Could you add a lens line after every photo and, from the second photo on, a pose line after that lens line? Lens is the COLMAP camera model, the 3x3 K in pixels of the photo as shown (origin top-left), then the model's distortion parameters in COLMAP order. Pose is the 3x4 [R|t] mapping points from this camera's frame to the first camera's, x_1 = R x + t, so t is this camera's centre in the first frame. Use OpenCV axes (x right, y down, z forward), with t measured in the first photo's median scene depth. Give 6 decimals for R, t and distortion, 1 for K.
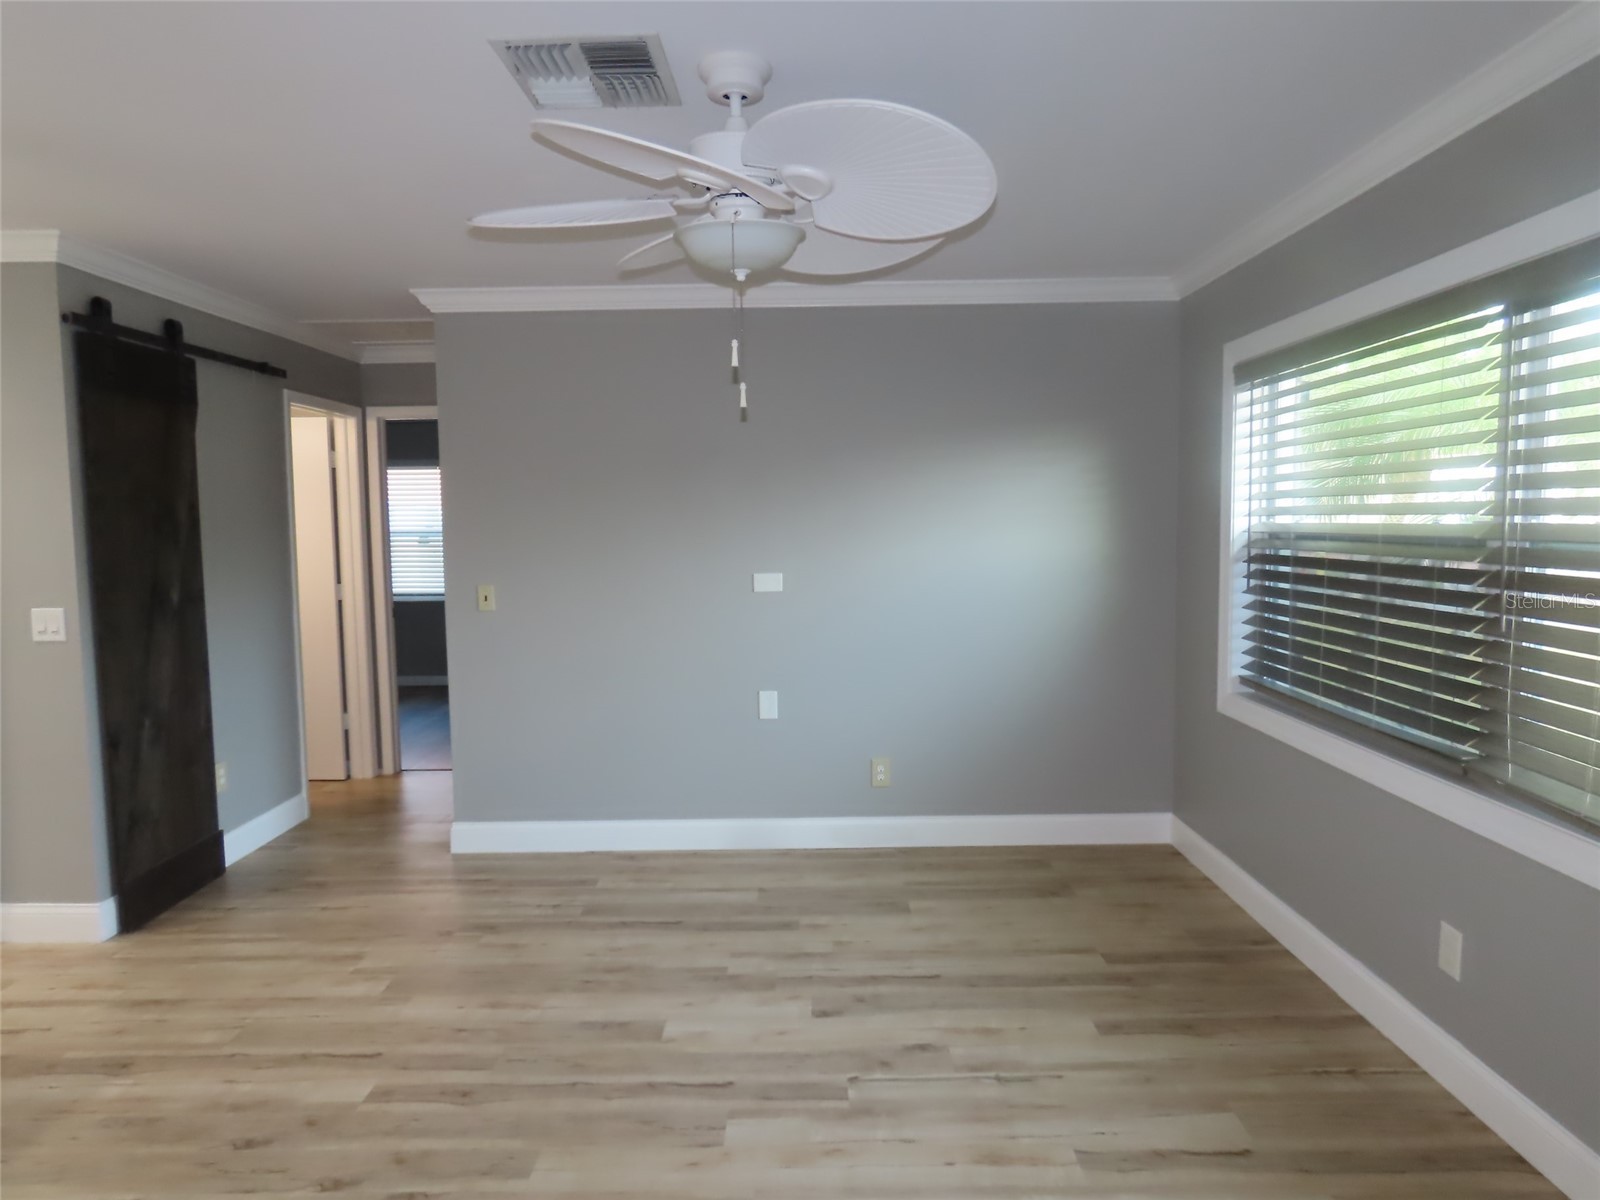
lens RADIAL K [[1003.1, 0, 807.9], [0, 1003.1, 600.2], [0, 0, 1]] dist [-0.022258, 0.008664]
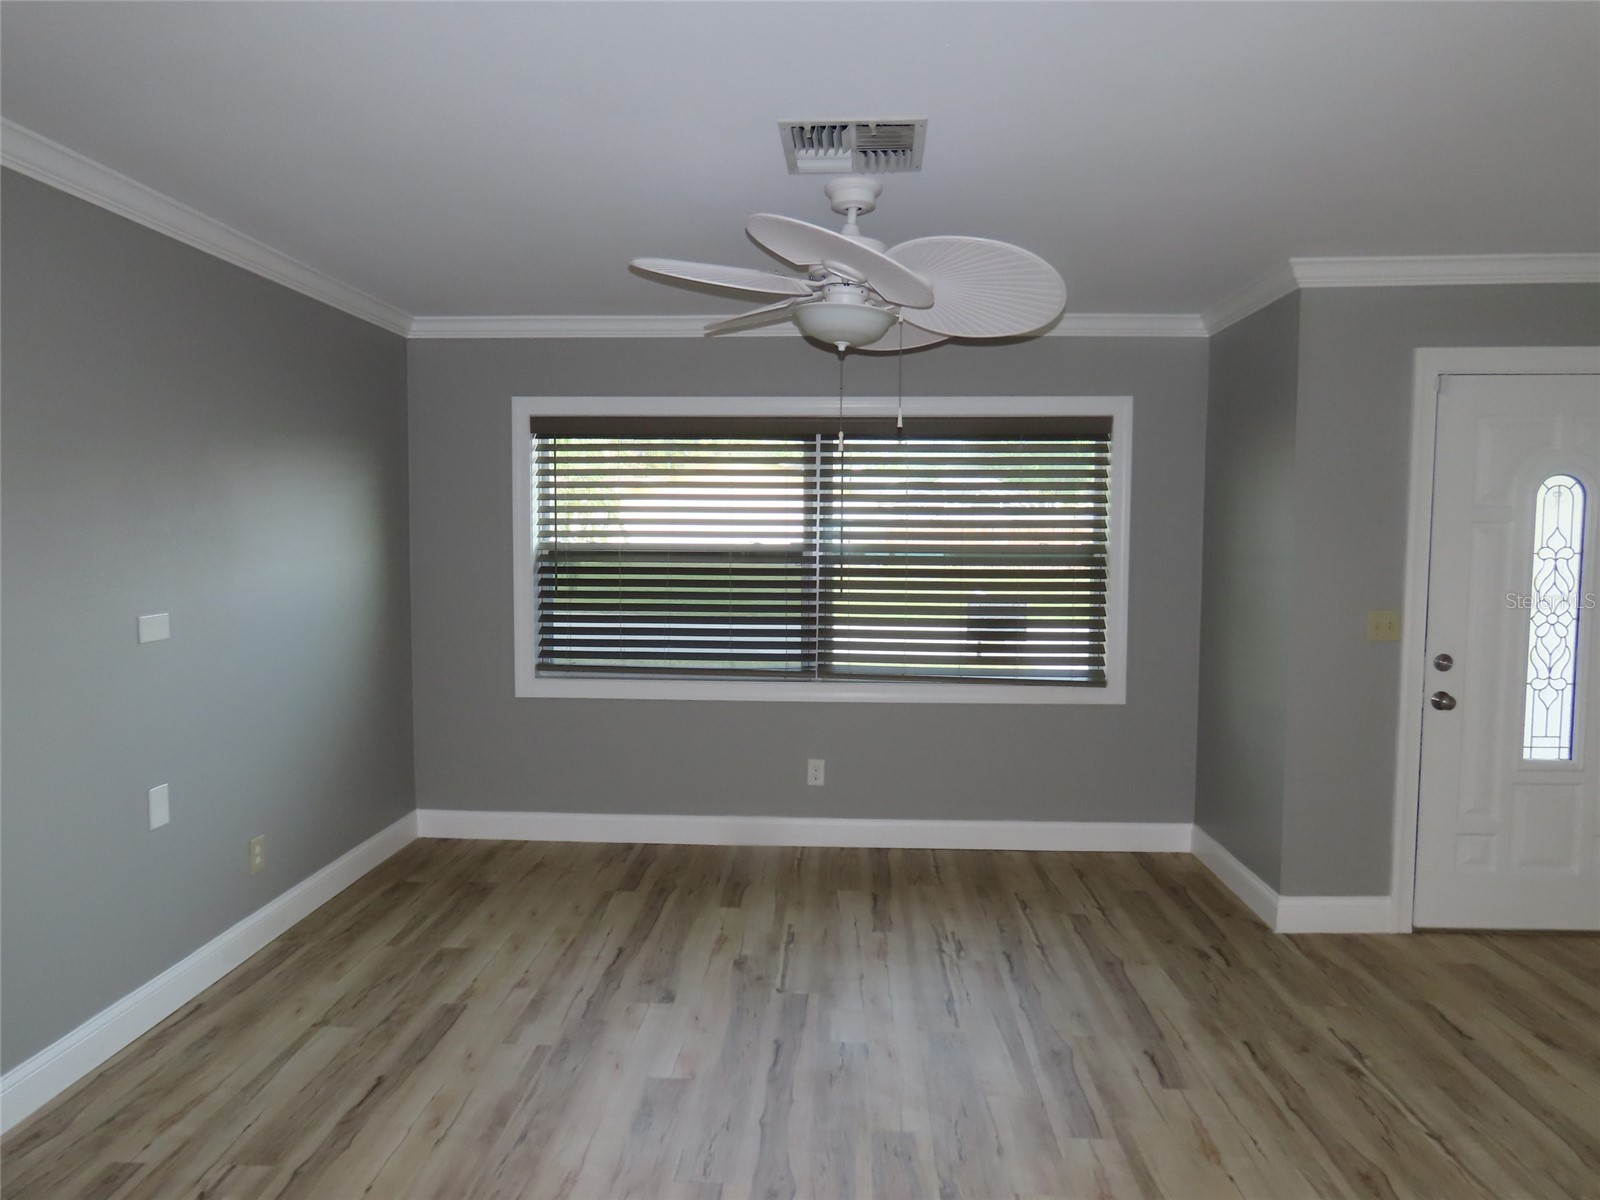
lens RADIAL K [[1003.1, 0, 803.2], [0, 1003.1, 599.1], [0, 0, 1]] dist [-0.022258, 0.008664]
pose [[0.035701, -0.052479, 0.997984, -0.933400], [0.072565, 0.996120, 0.049785, -0.050842], [-0.996725, 0.070642, 0.039370, 0.711504]]
